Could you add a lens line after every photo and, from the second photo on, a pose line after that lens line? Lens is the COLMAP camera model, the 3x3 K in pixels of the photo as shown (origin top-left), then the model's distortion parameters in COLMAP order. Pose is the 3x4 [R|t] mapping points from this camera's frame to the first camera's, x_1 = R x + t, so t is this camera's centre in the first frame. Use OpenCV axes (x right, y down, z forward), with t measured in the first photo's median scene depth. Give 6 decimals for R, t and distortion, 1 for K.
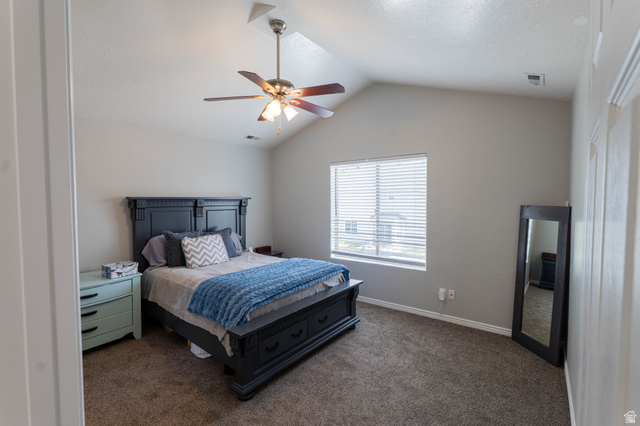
lens RADIAL K [[295.8, 0, 320.0], [0, 295.8, 213.0], [0, 0, 1]] dist [0.003751, -0.000457]
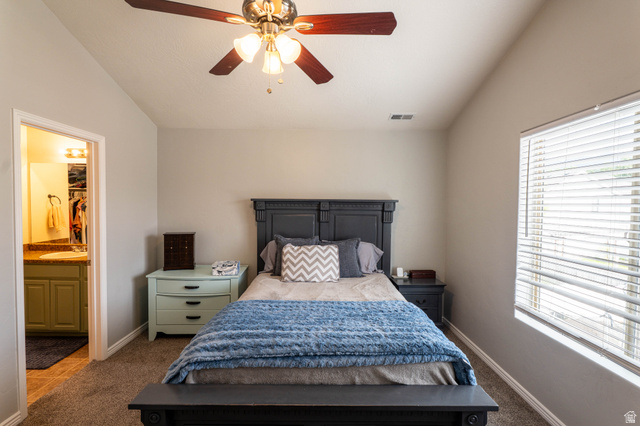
lens RADIAL K [[295.8, 0, 320.0], [0, 295.8, 213.0], [0, 0, 1]] dist [0.003751, -0.000457]
pose [[0.612384, 0.037847, -0.789654, 0.297124], [-0.048246, 0.998781, 0.010455, -0.025176], [0.789087, 0.031695, 0.613464, 0.536329]]
